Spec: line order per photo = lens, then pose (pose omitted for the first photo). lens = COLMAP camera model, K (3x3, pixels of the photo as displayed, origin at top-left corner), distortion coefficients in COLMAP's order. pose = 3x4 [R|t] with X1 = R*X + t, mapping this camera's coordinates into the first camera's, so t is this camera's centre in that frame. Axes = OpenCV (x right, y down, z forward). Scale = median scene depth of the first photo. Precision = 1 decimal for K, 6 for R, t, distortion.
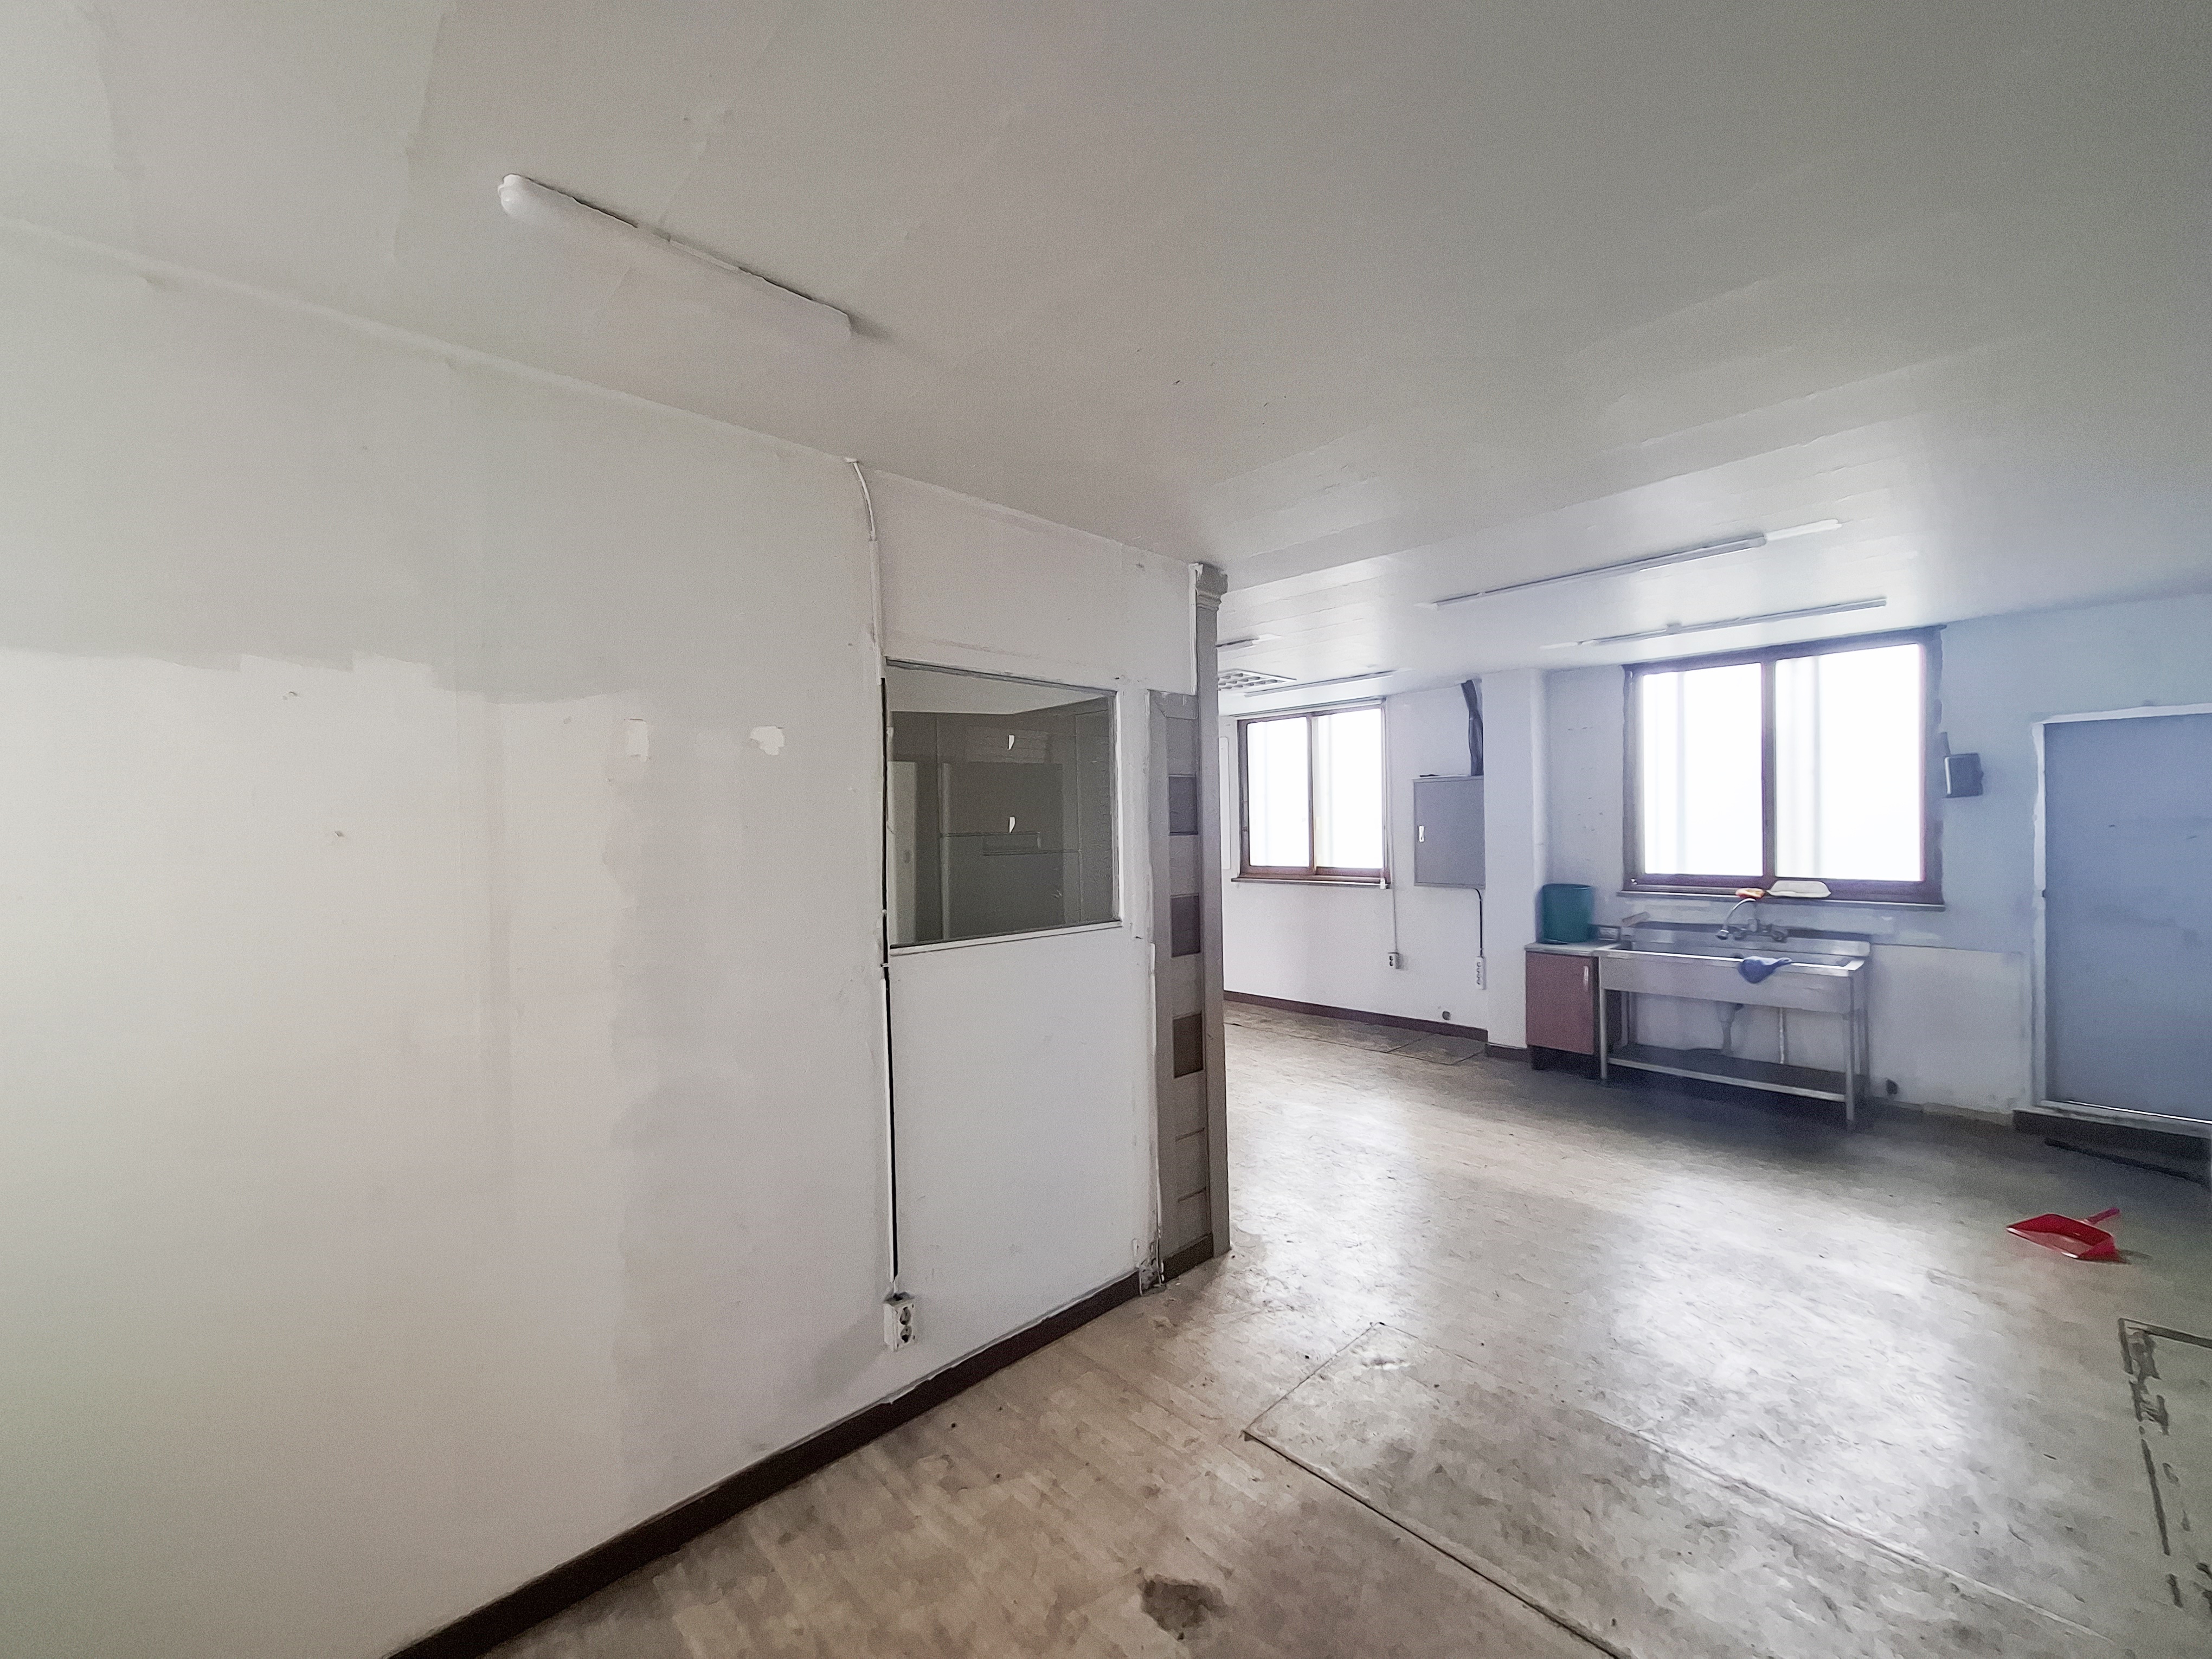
lens RADIAL K [[865.7, 0, 1096.1], [0, 865.7, 826.3], [0, 0, 1]] dist [-0.000684, -0.000363]
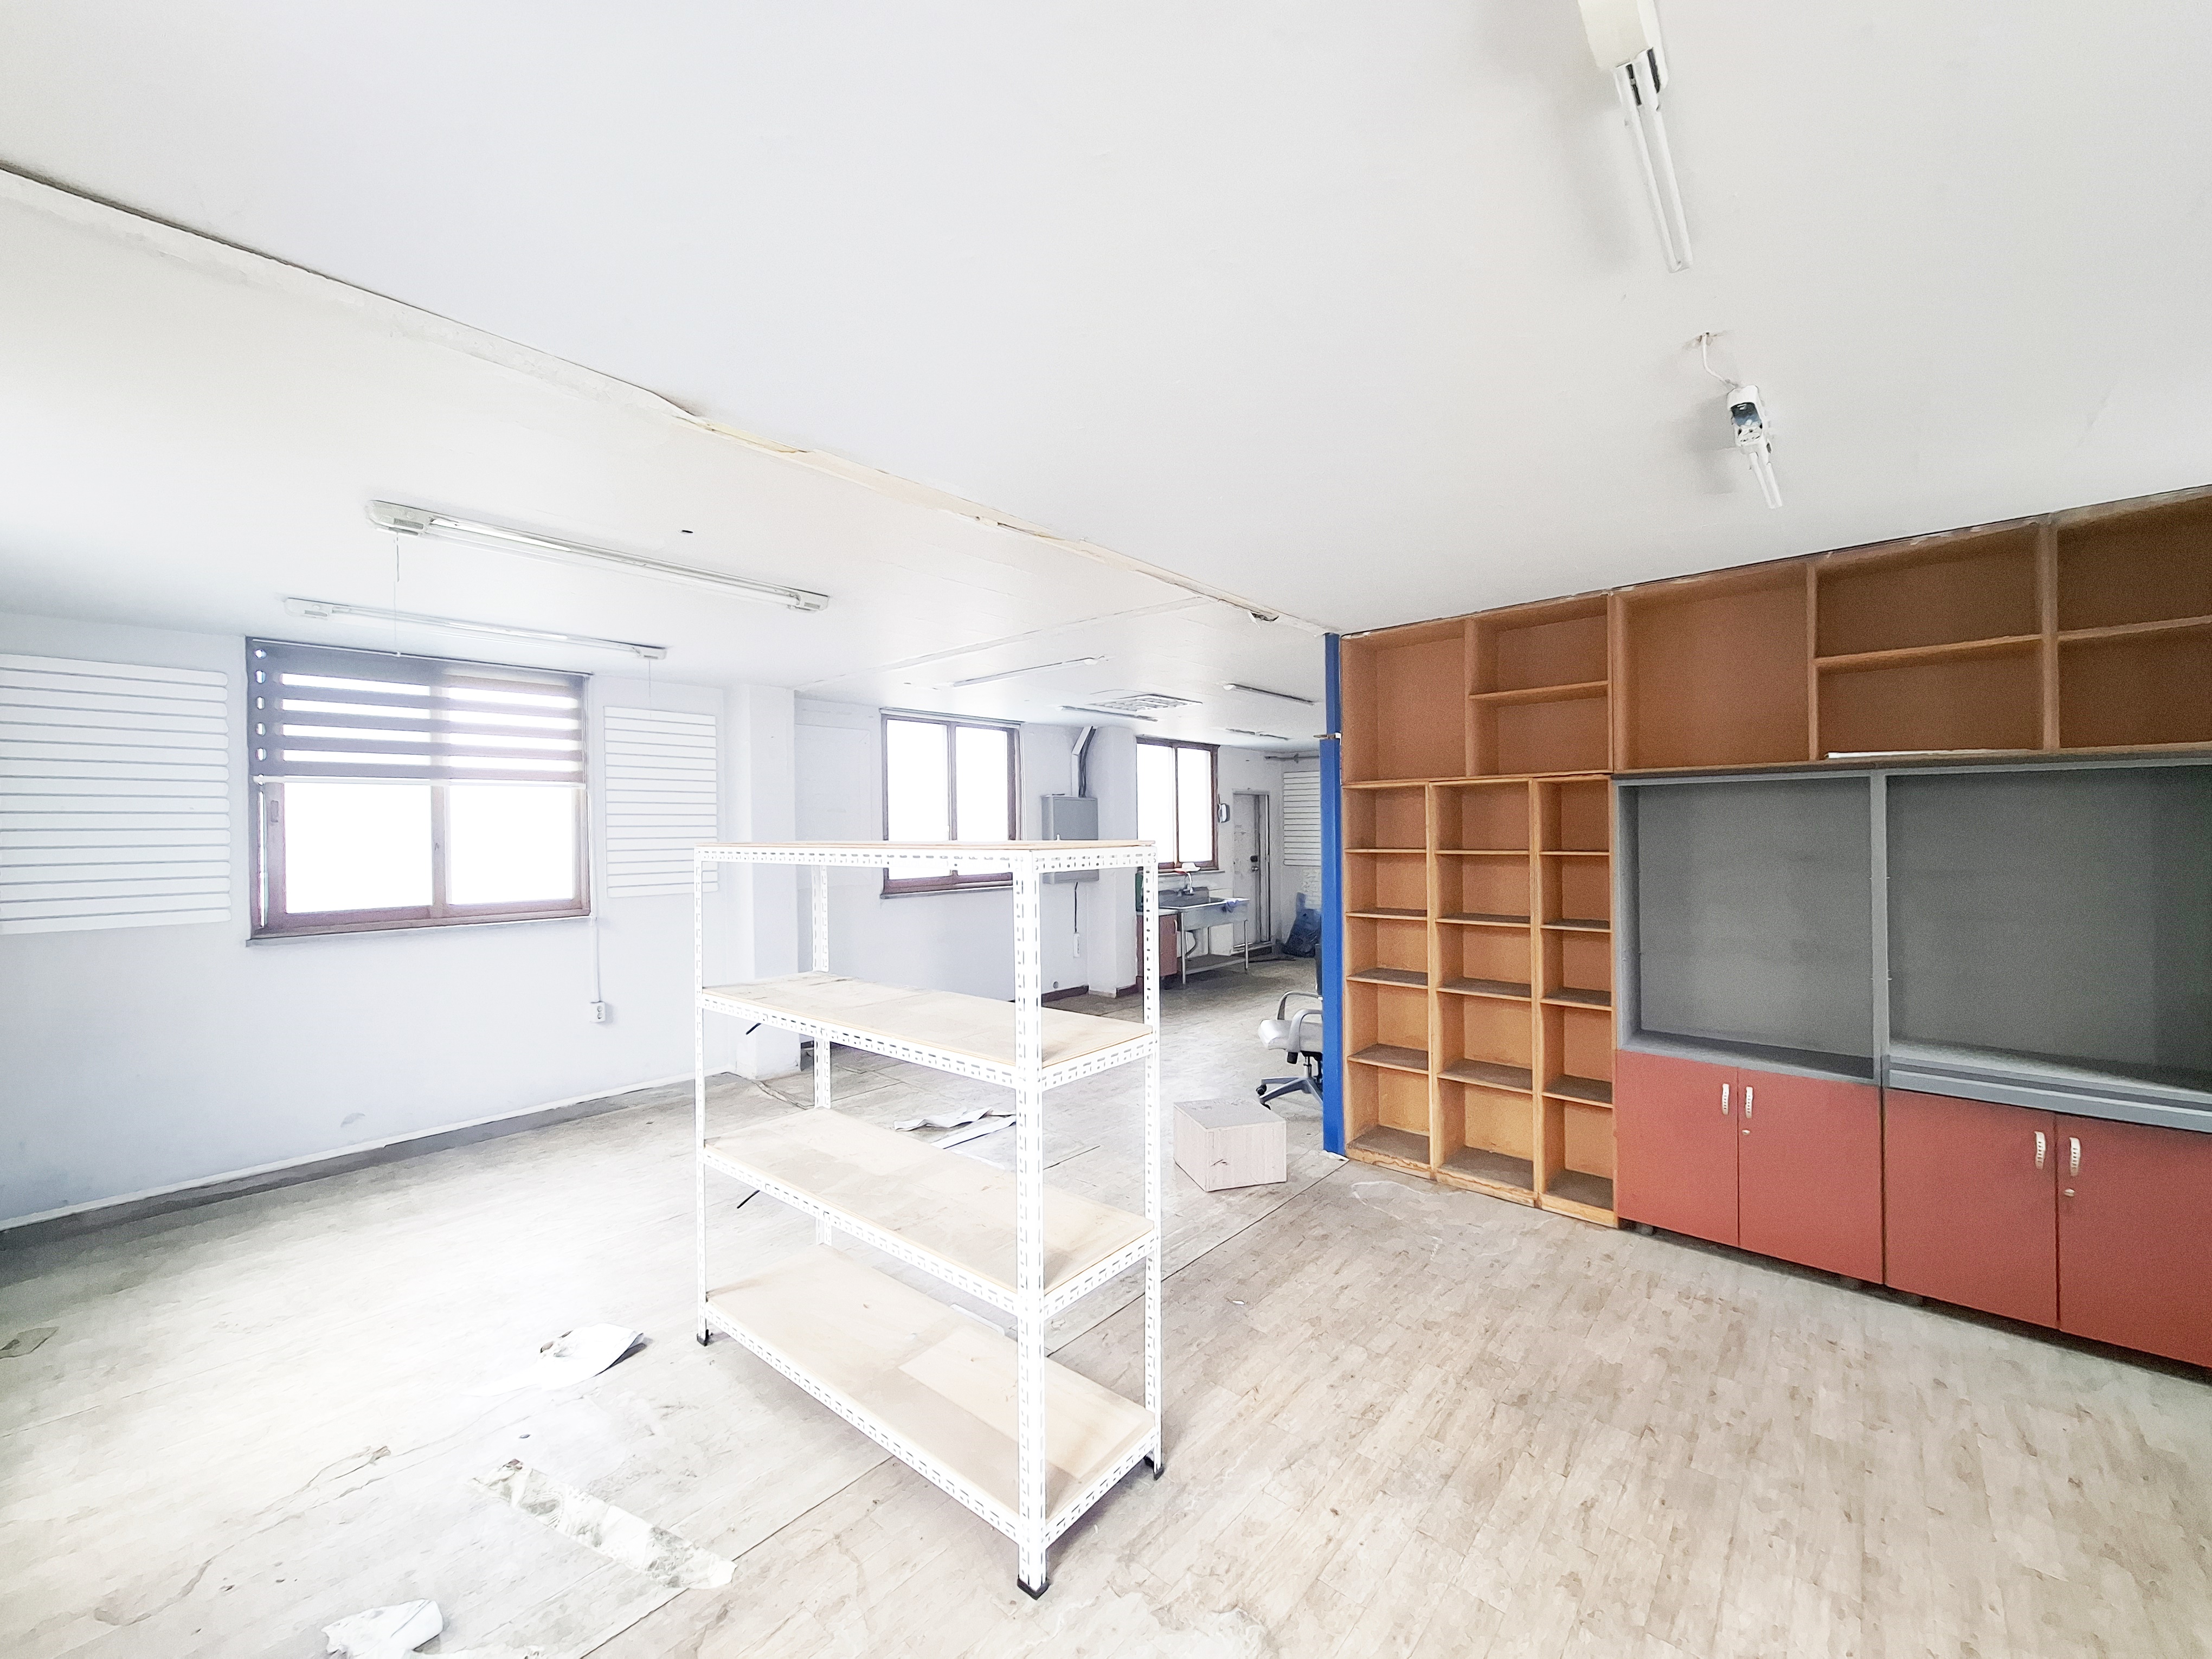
lens RADIAL K [[865.7, 0, 1118.7], [0, 865.7, 830.4], [0, 0, 1]] dist [-0.000684, -0.000363]
pose [[-0.097735, 0.011937, 0.995141, -2.109113], [0.012953, 0.999859, -0.010722, 0.016329], [-0.995128, 0.011842, -0.097876, 2.504244]]
